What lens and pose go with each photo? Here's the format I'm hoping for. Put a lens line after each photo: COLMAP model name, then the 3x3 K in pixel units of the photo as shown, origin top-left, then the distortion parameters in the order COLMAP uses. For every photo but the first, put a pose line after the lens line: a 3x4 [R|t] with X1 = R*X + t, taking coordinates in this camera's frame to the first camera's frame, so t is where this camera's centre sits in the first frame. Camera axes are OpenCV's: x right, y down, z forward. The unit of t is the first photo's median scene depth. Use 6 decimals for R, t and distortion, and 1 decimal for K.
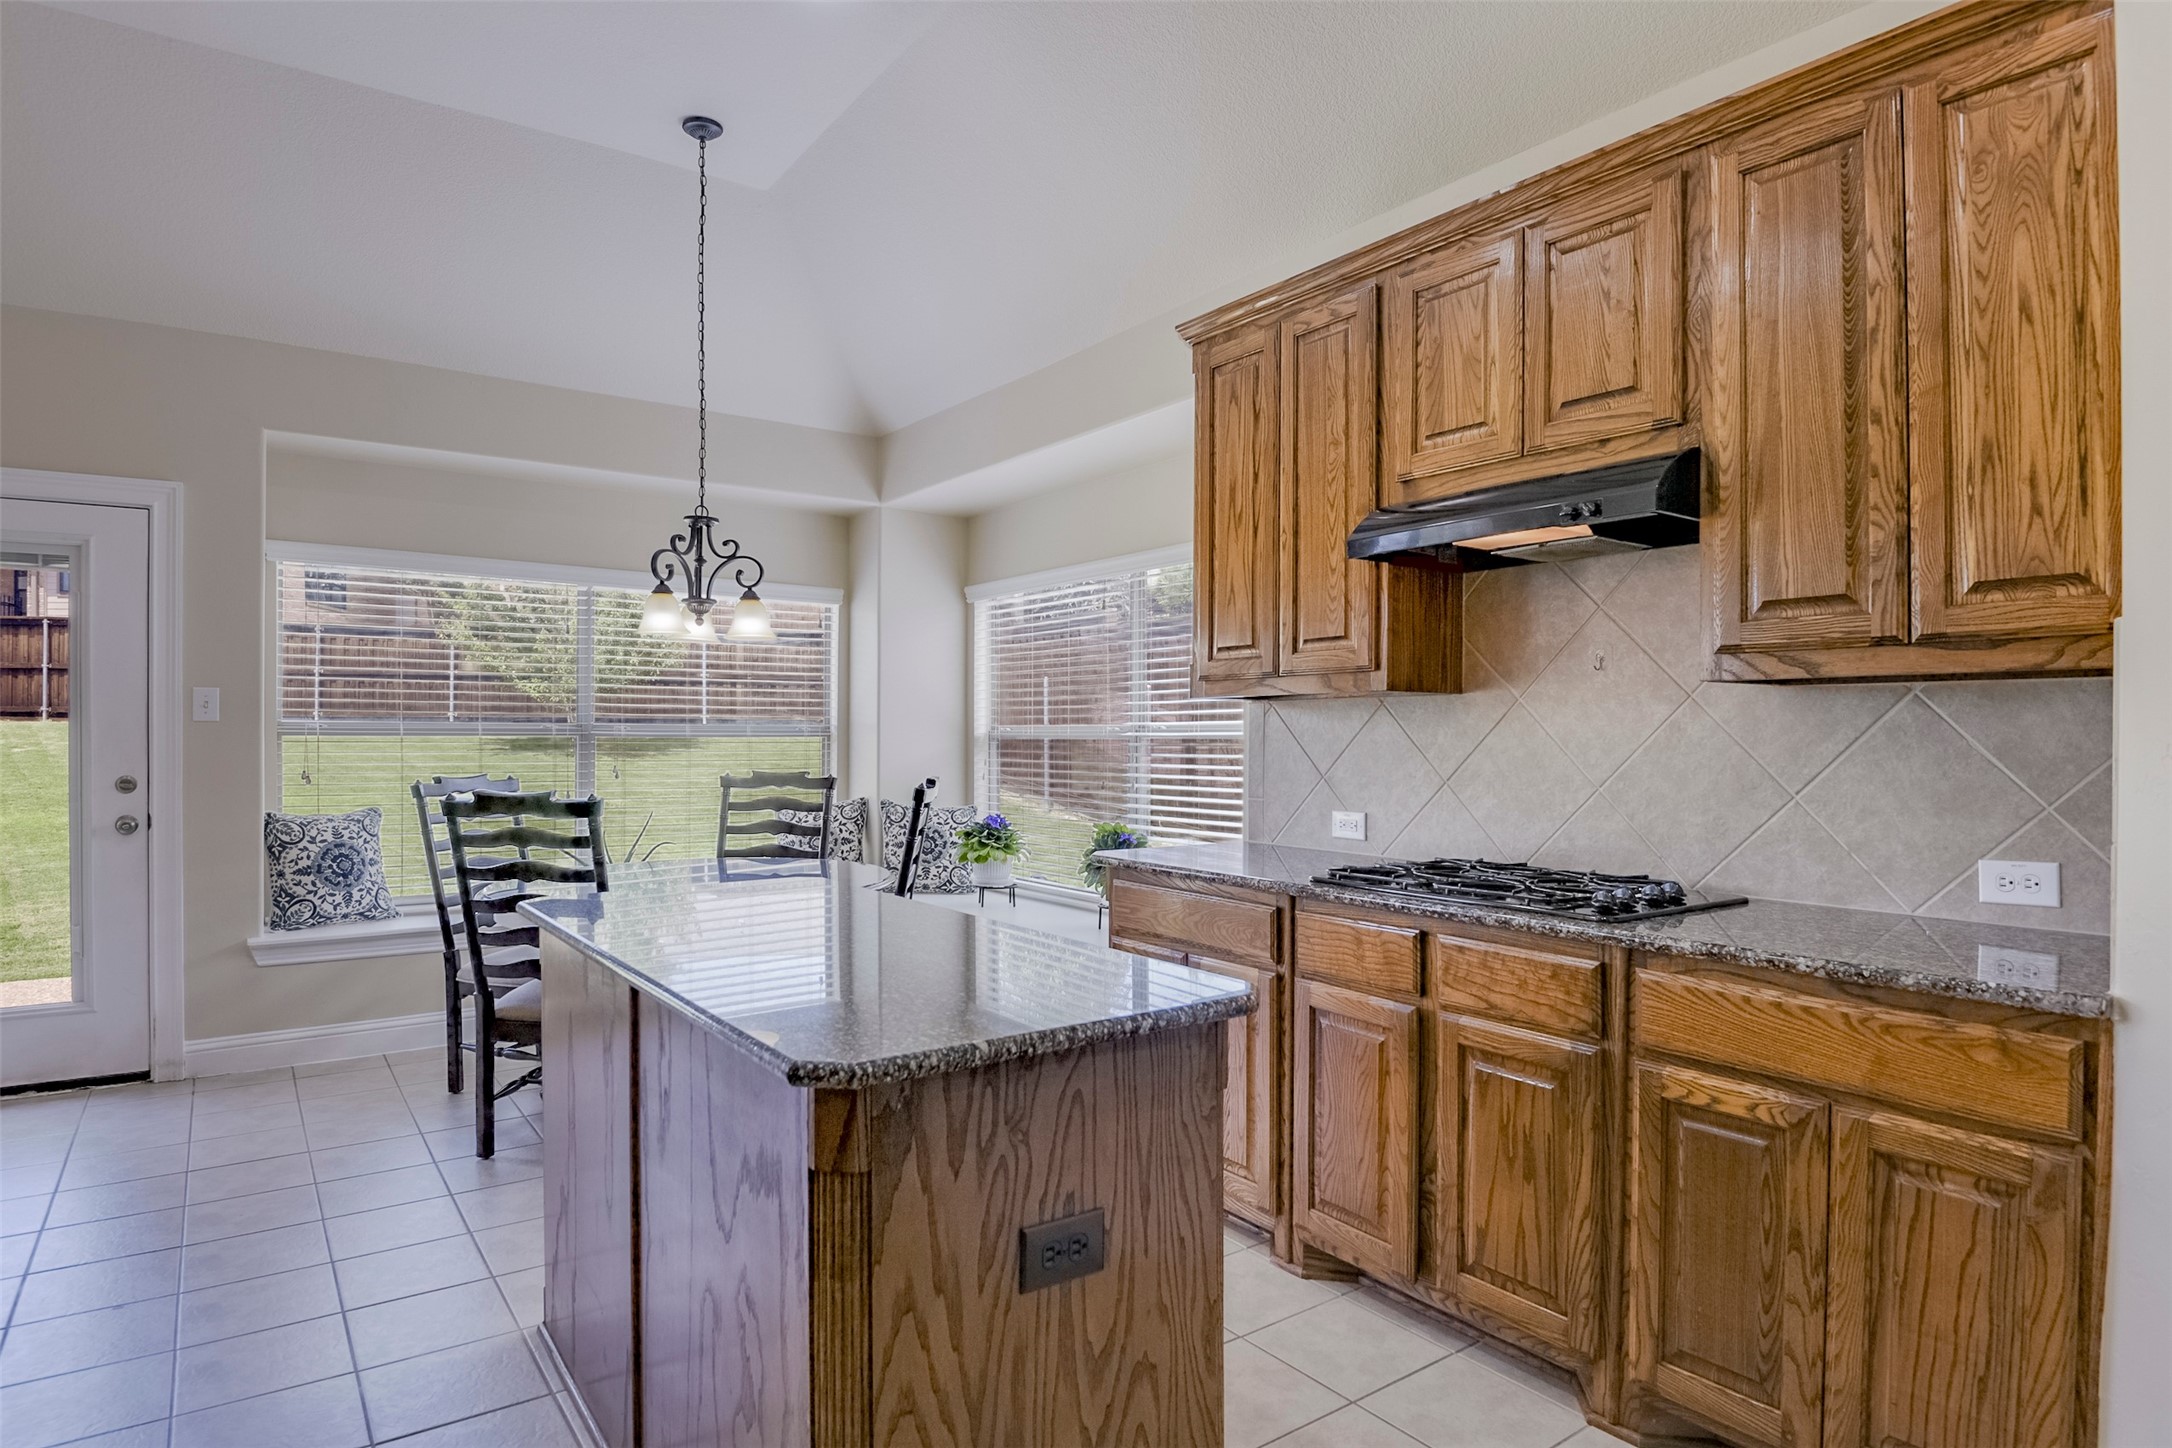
lens RADIAL K [[1187.7, 0, 1064.7], [0, 1187.7, 725.9], [0, 0, 1]] dist [0.005394, -0.016265]
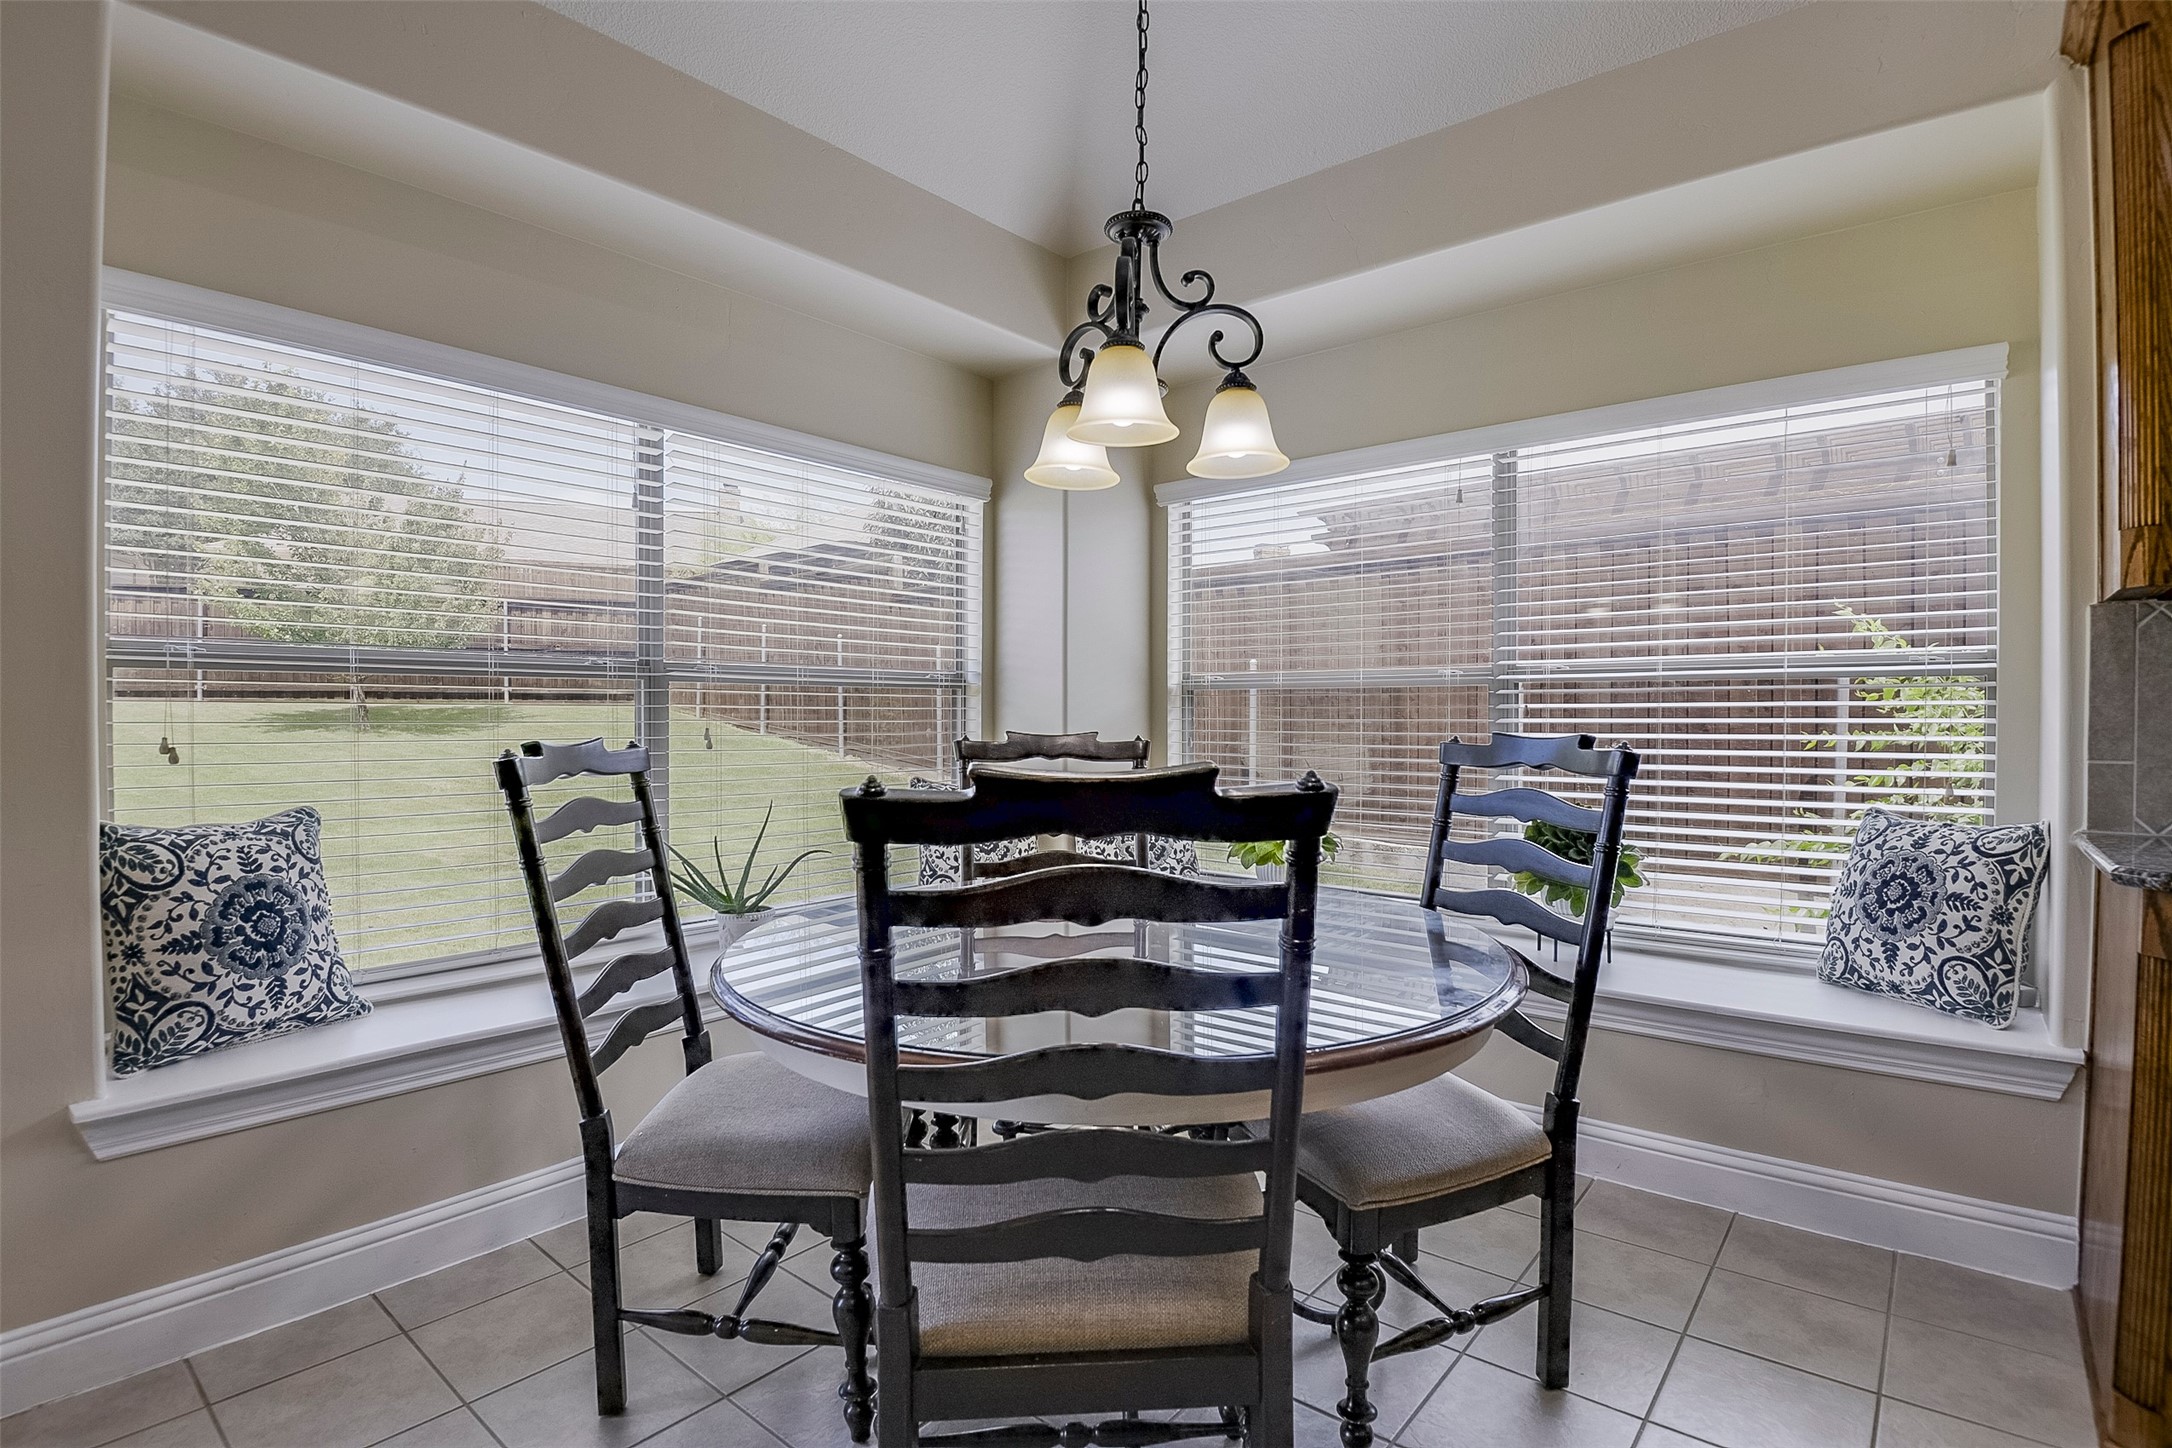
lens RADIAL K [[1078.1, 0, 1076.0], [0, 1078.1, 720.8], [0, 0, 1]] dist [-0.023976, -0.007012]
pose [[0.970361, -0.003674, 0.241634, -0.395873], [0.000137, 0.999893, 0.014652, 0.026065], [-0.241662, -0.014185, 0.970257, 0.502795]]
